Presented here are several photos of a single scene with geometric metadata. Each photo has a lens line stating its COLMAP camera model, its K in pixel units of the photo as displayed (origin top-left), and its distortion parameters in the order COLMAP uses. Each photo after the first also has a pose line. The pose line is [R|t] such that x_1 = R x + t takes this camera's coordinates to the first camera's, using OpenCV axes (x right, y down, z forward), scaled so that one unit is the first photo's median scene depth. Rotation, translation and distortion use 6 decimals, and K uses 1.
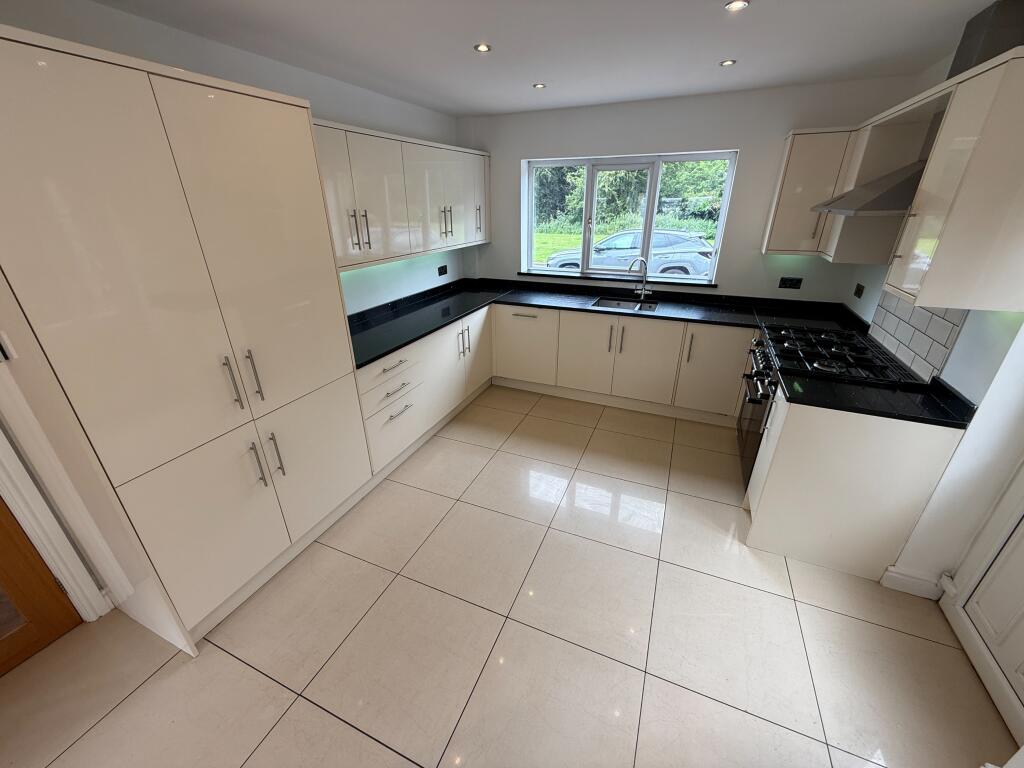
lens RADIAL K [[407.6, 0, 511.0], [0, 407.6, 384.4], [0, 0, 1]] dist [0.009174, -0.004362]
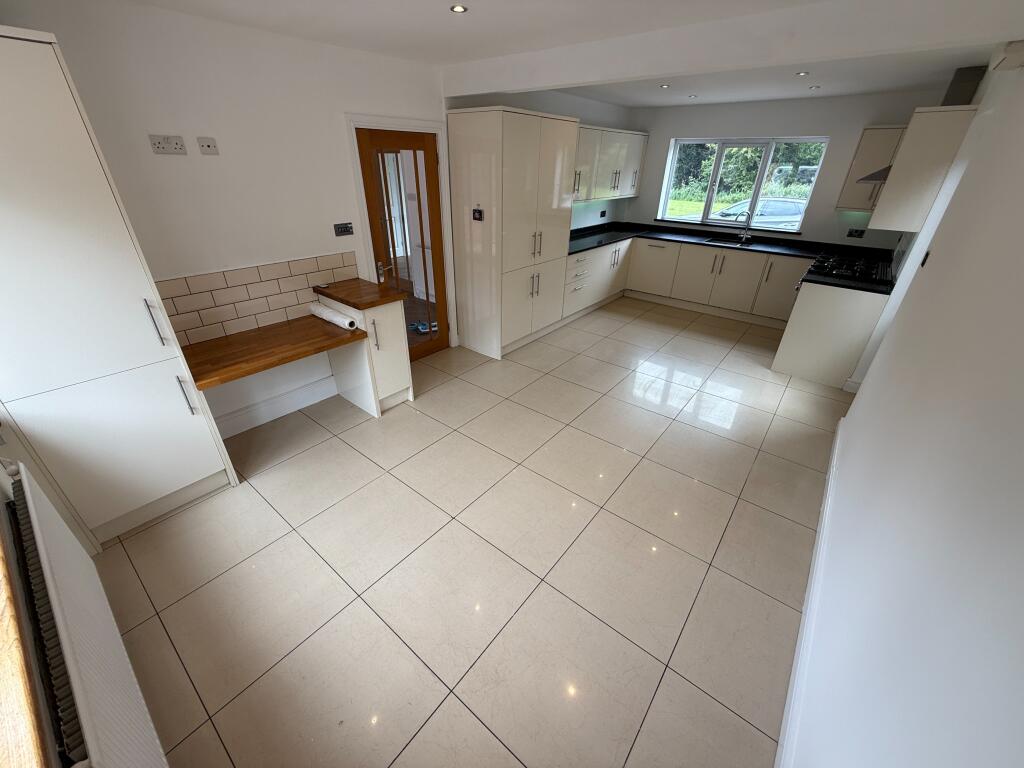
lens RADIAL K [[407.6, 0, 511.0], [0, 407.6, 384.4], [0, 0, 1]] dist [0.009174, -0.004362]
pose [[0.963628, 0.149334, -0.221633, -0.074150], [-0.132289, 0.987122, 0.089939, 0.276009], [0.232210, -0.057349, 0.970974, -0.635273]]
